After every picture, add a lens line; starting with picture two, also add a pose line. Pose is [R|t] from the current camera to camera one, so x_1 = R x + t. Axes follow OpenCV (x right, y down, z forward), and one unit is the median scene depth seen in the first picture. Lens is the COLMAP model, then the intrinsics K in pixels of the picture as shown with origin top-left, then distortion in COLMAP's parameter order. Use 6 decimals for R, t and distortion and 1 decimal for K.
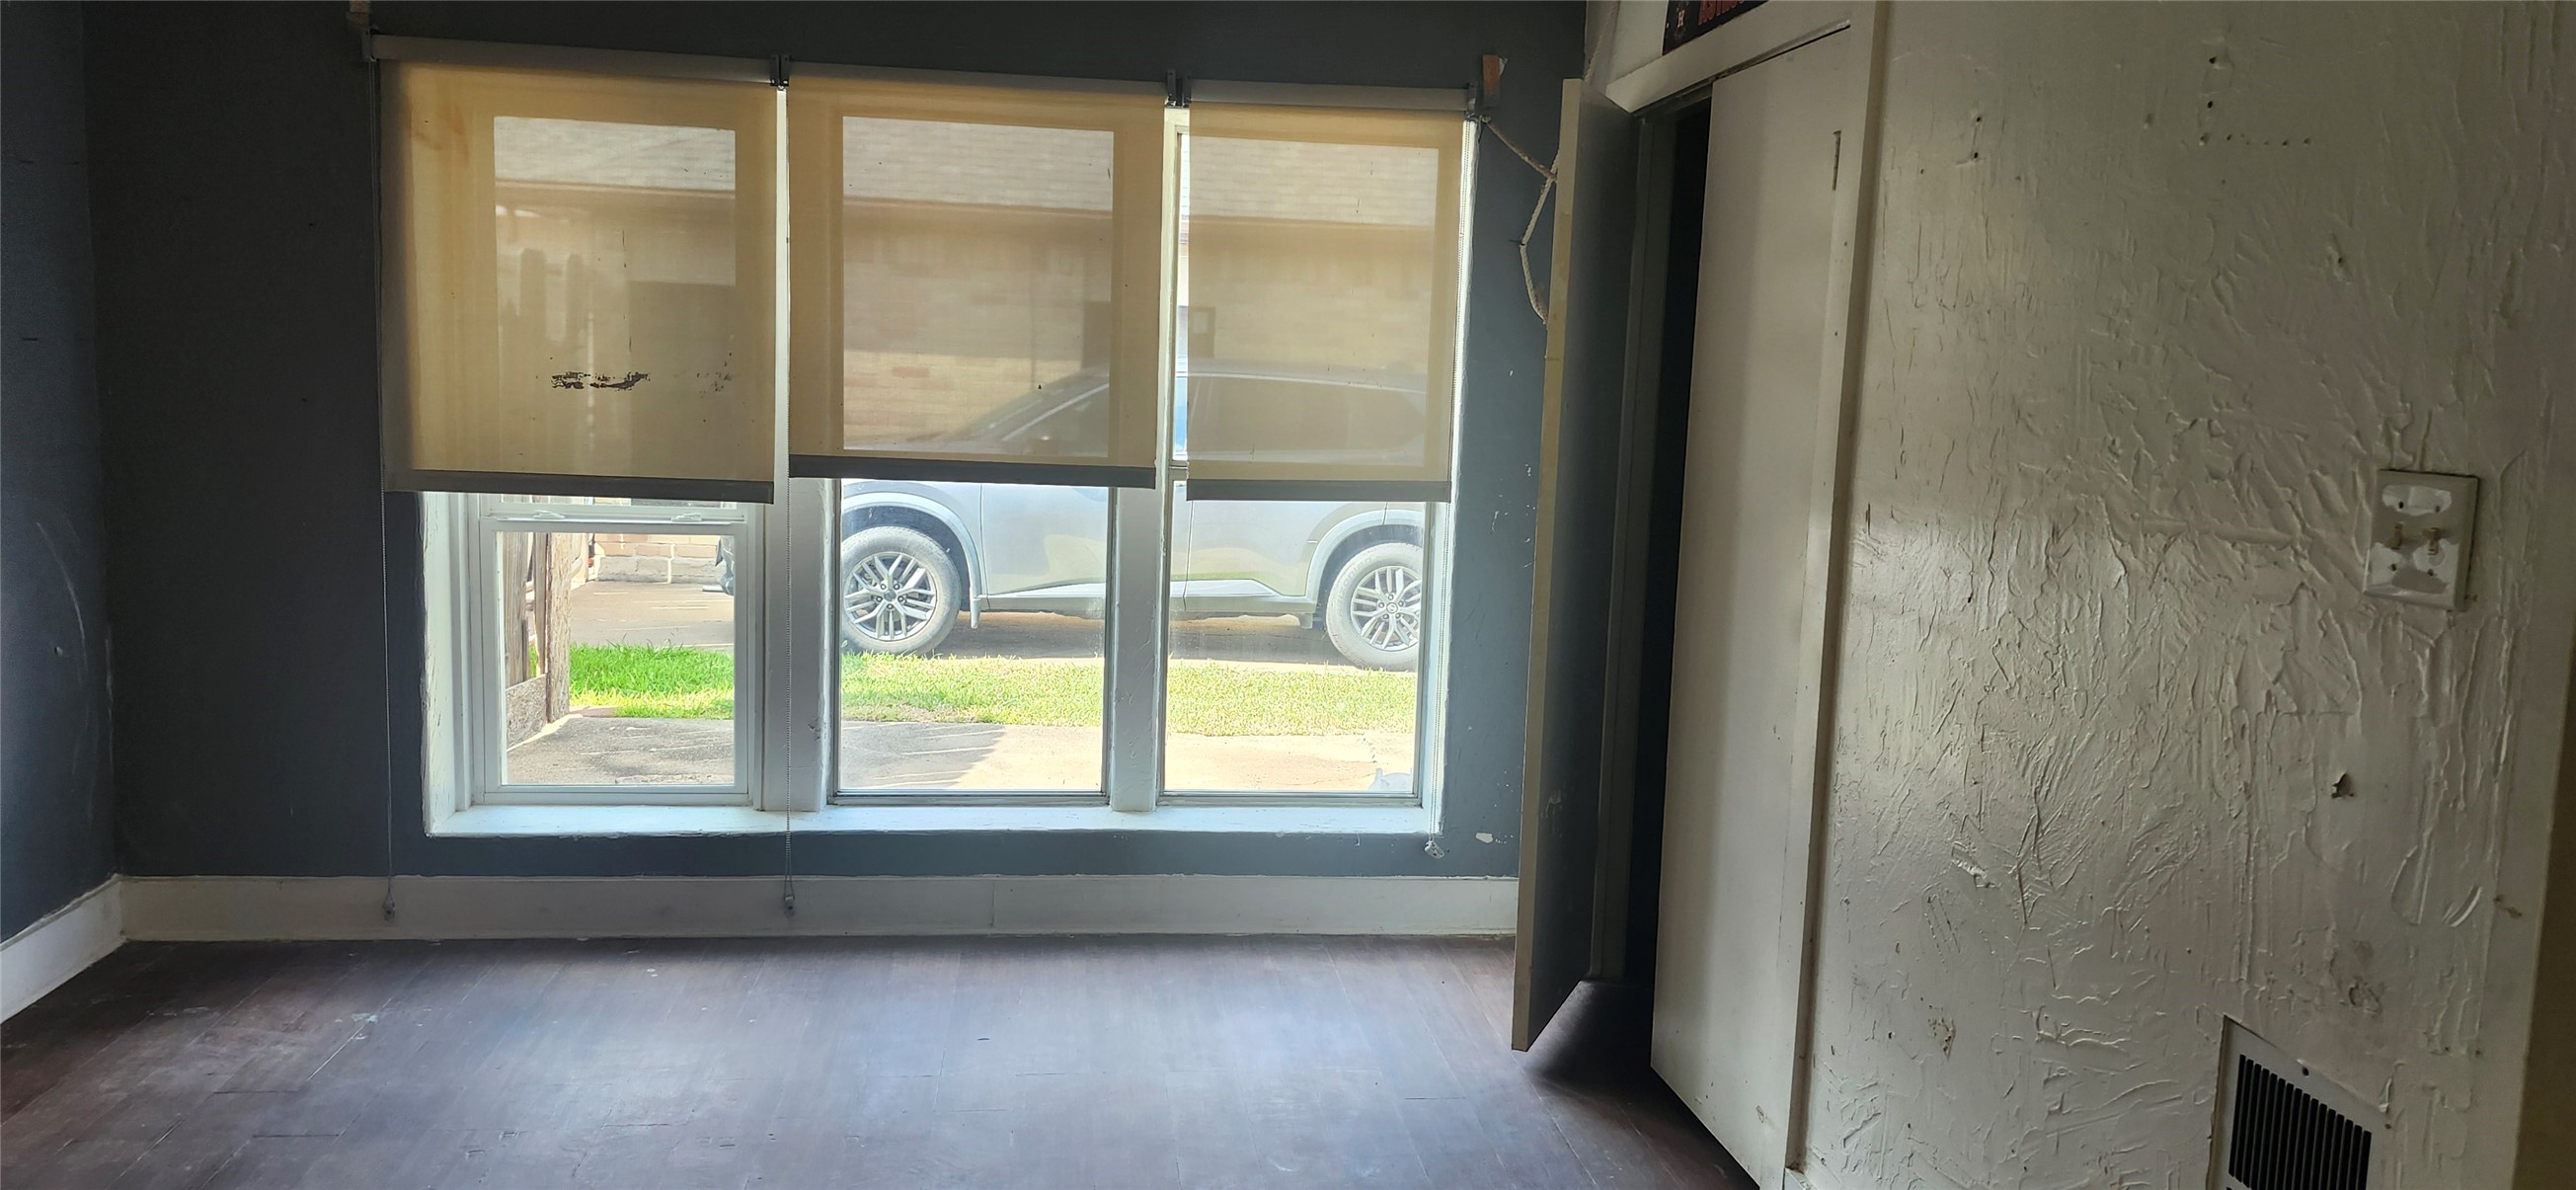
lens RADIAL K [[1783.3, 0, 1288.0], [0, 1783.3, 595.0], [0, 0, 1]] dist [0.006386, 0.001793]
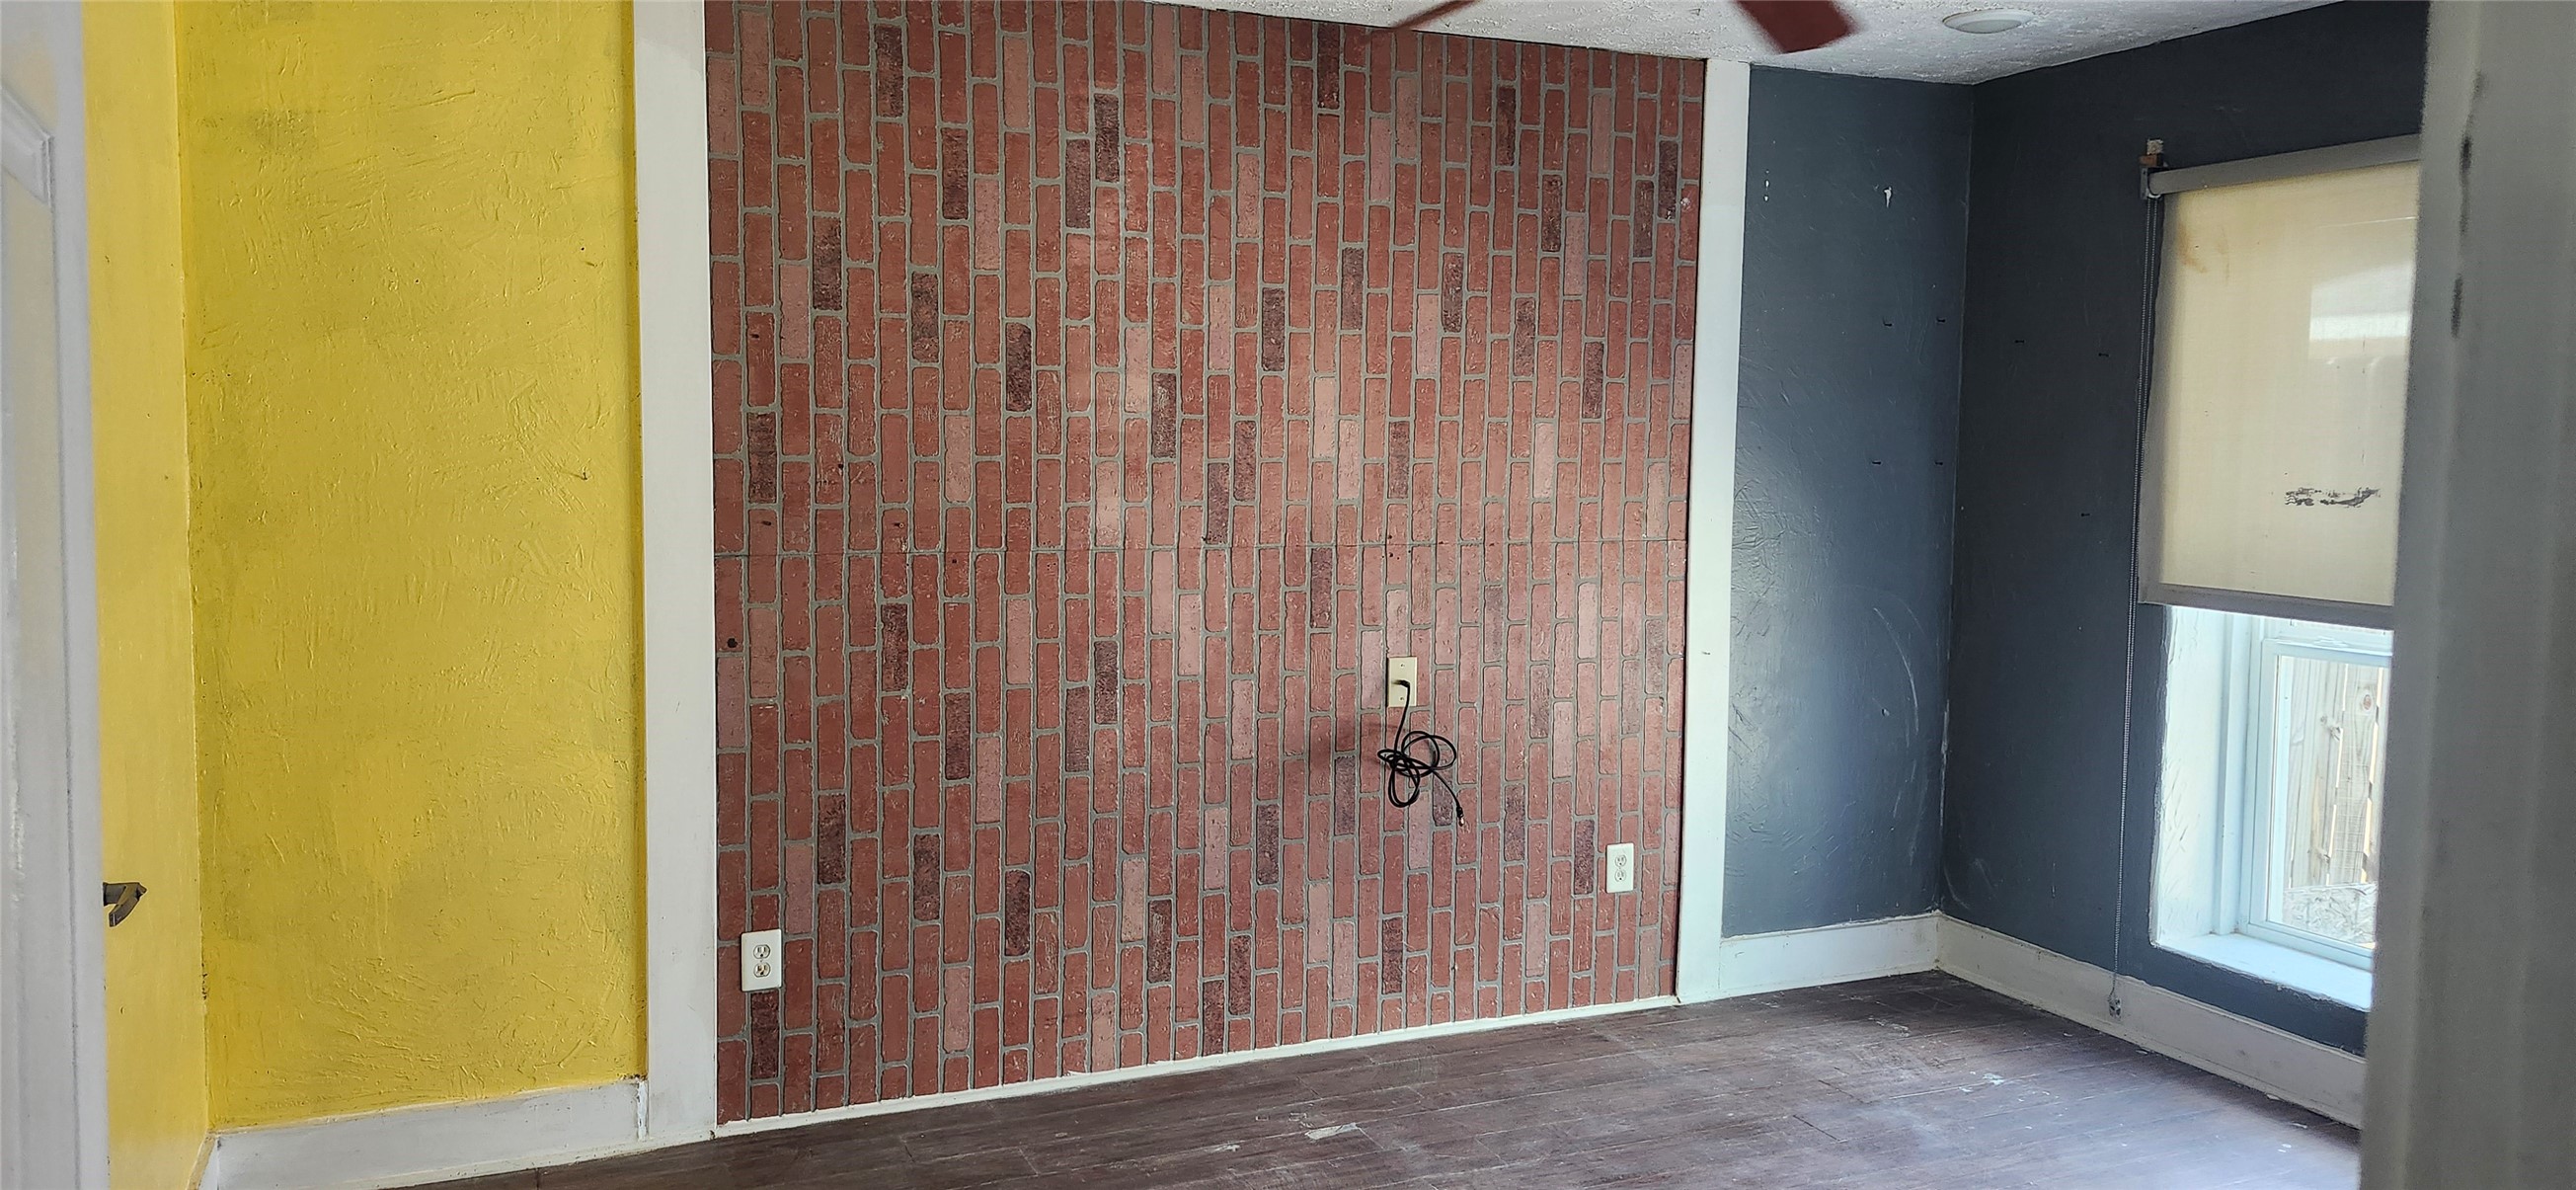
lens RADIAL K [[1783.3, 0, 1288.0], [0, 1783.3, 595.0], [0, 0, 1]] dist [0.006386, 0.001793]
pose [[0.263742, 0.048343, -0.963381, 0.367540], [-0.127824, 0.991687, 0.014770, -0.014606], [0.956086, 0.119248, 0.267729, 0.243700]]
